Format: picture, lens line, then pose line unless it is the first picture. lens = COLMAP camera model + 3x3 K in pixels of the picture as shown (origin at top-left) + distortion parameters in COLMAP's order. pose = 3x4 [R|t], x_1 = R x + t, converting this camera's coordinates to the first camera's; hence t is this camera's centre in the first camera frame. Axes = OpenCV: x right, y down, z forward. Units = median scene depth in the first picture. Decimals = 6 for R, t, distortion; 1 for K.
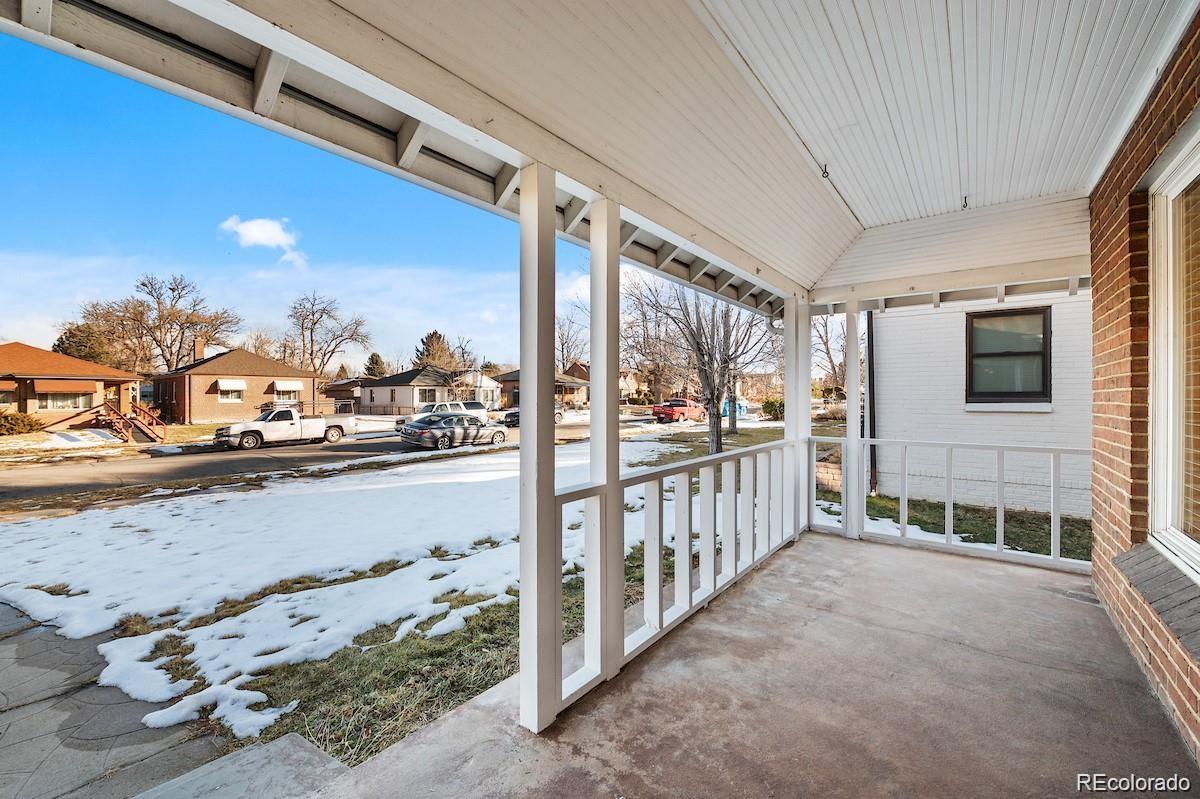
lens RADIAL K [[486.0, 0, 602.9], [0, 486.0, 400.2], [0, 0, 1]] dist [-0.013440, -0.000917]
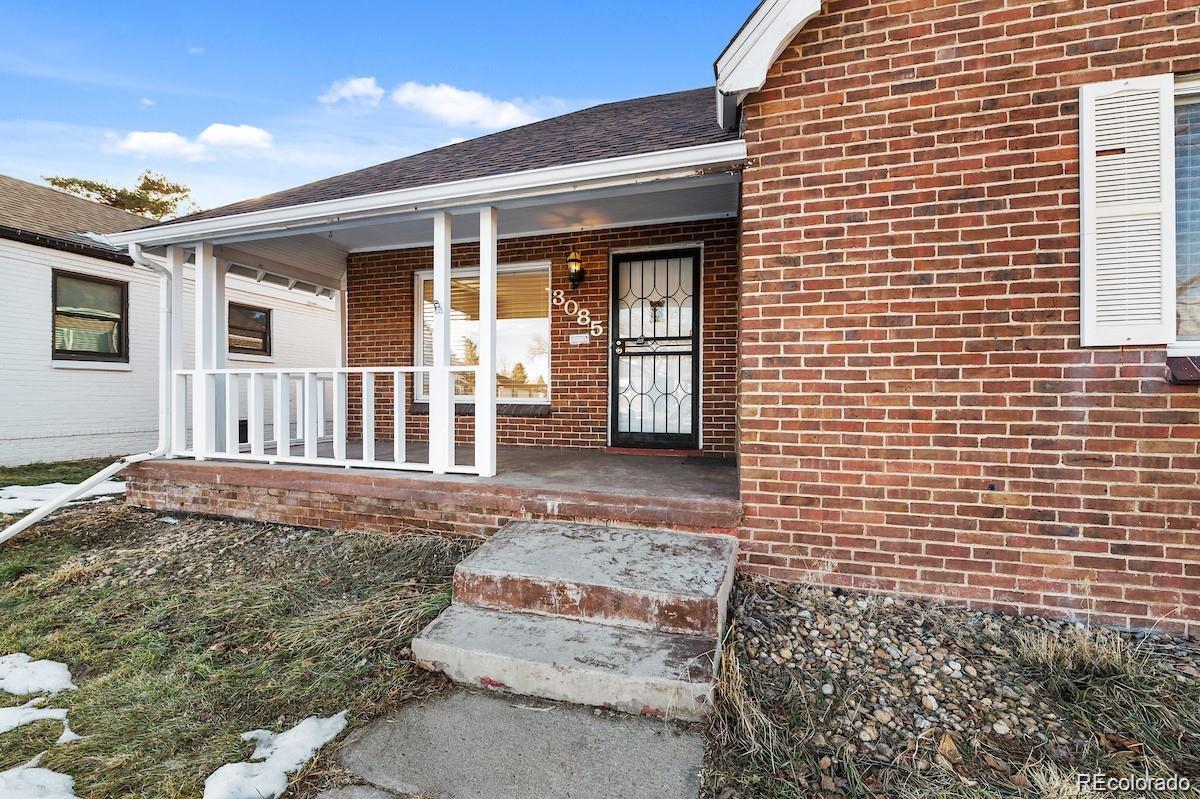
lens RADIAL K [[486.0, 0, 587.3], [0, 486.0, 397.3], [0, 0, 1]] dist [-0.013440, -0.000917]
pose [[-0.359086, -0.003862, 0.933296, -0.593876], [0.000508, 0.999990, 0.004333, 0.085051], [-0.933304, 0.002030, -0.359081, 0.354256]]
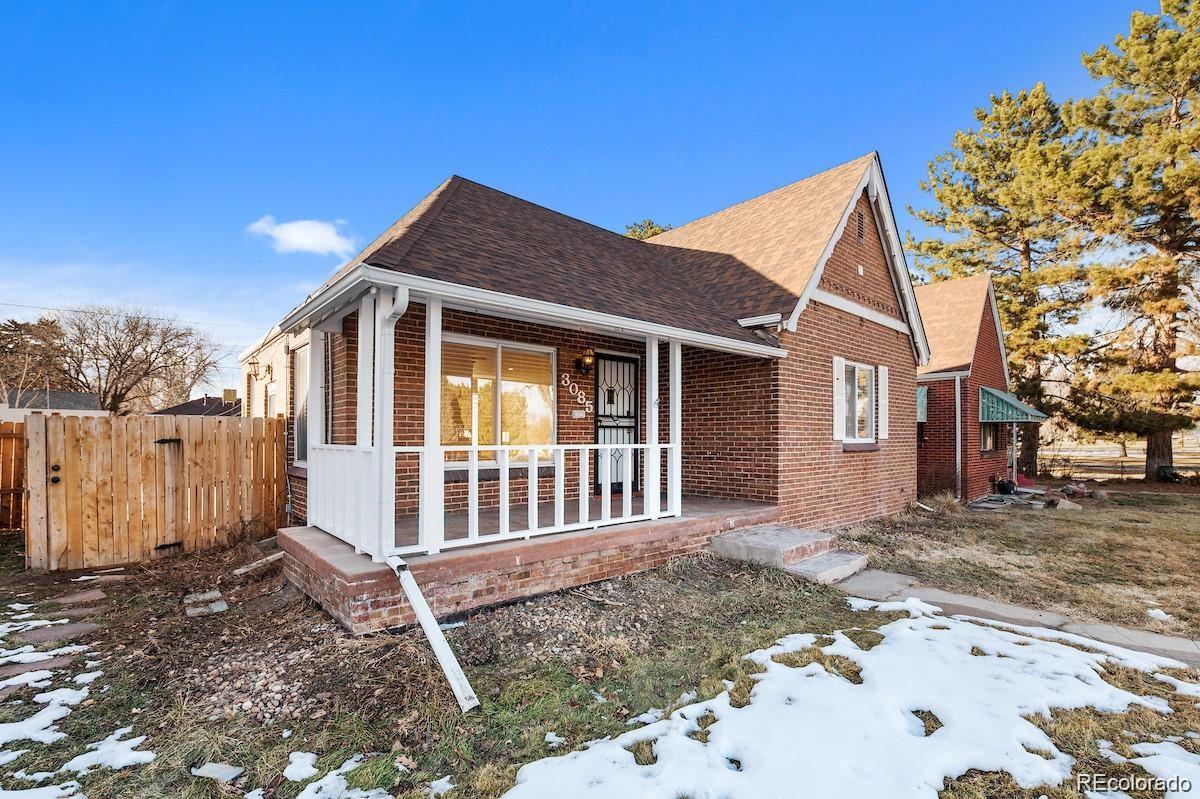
lens RADIAL K [[536.2, 0, 596.1], [0, 536.2, 430.3], [0, 0, 1]] dist [-0.008277, -0.001365]
pose [[-0.983012, 0.002827, 0.183519, -0.065656], [0.001297, 0.999963, -0.008461, 0.034665], [-0.183537, -0.008079, -0.982980, 1.219637]]
